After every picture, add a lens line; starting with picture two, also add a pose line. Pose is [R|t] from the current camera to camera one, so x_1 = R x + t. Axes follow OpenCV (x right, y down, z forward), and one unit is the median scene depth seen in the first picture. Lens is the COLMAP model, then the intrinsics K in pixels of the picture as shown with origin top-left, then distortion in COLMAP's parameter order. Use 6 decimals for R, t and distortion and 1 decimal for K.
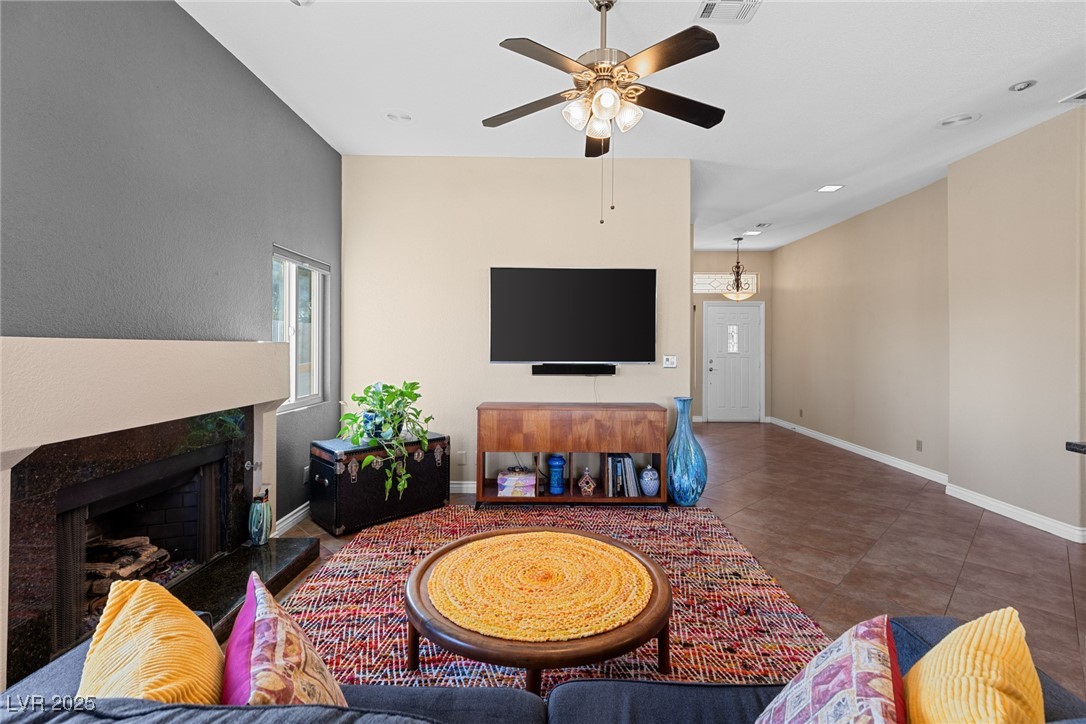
lens RADIAL K [[490.4, 0, 557.9], [0, 490.4, 343.8], [0, 0, 1]] dist [0.003230, -0.001965]
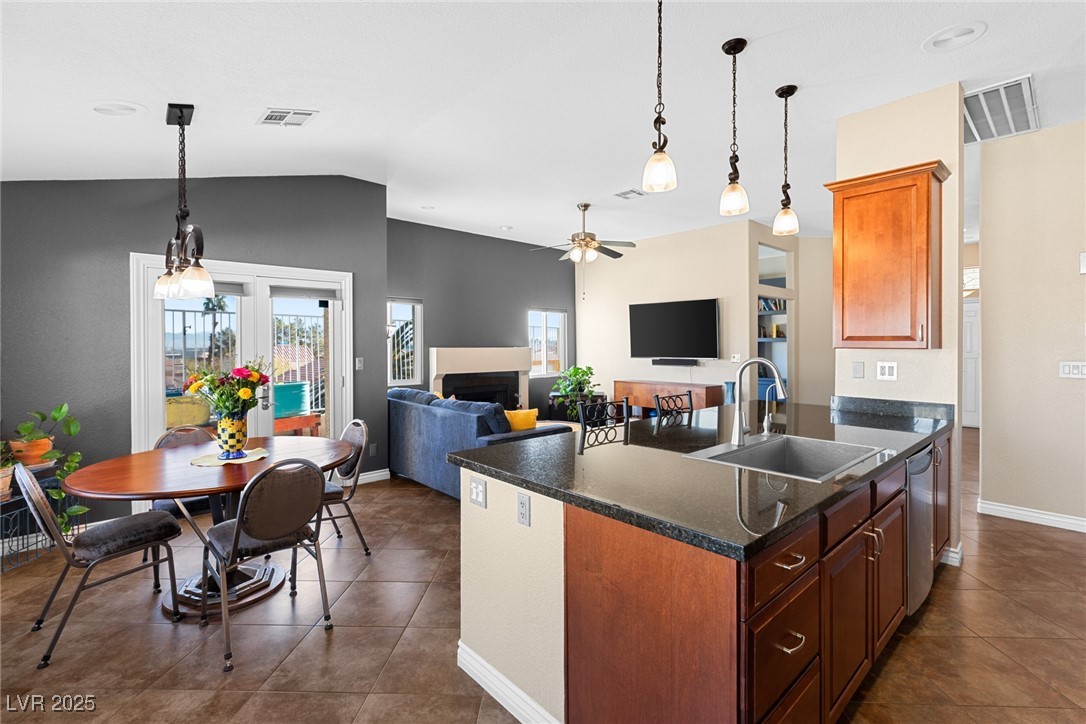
lens RADIAL K [[490.4, 0, 564.0], [0, 490.4, 343.1], [0, 0, 1]] dist [0.003230, -0.001965]
pose [[0.697769, -0.008721, -0.716270, 1.086257], [0.008674, 0.999955, -0.003725, -0.010994], [0.716270, -0.003614, 0.697814, -0.483901]]
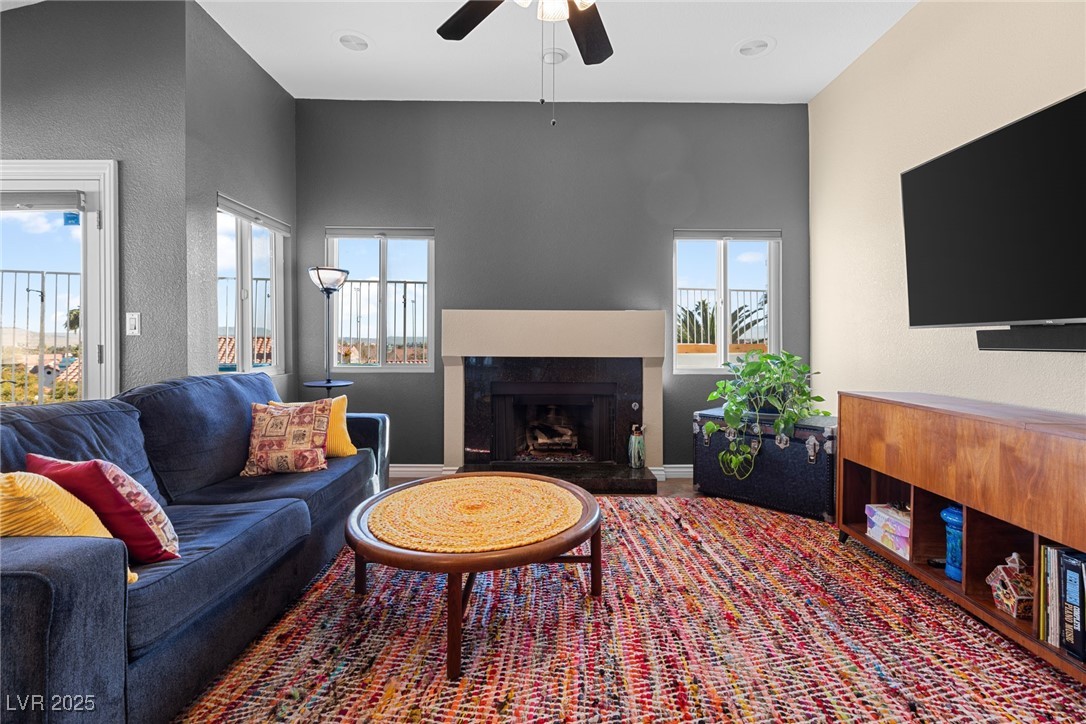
lens RADIAL K [[490.4, 0, 550.6], [0, 490.4, 345.5], [0, 0, 1]] dist [0.003230, -0.001965]
pose [[-0.003722, 0.004090, -0.999985, 0.530844], [0.002027, 0.999990, 0.004082, 0.062431], [0.999991, -0.002011, -0.003730, 0.604277]]
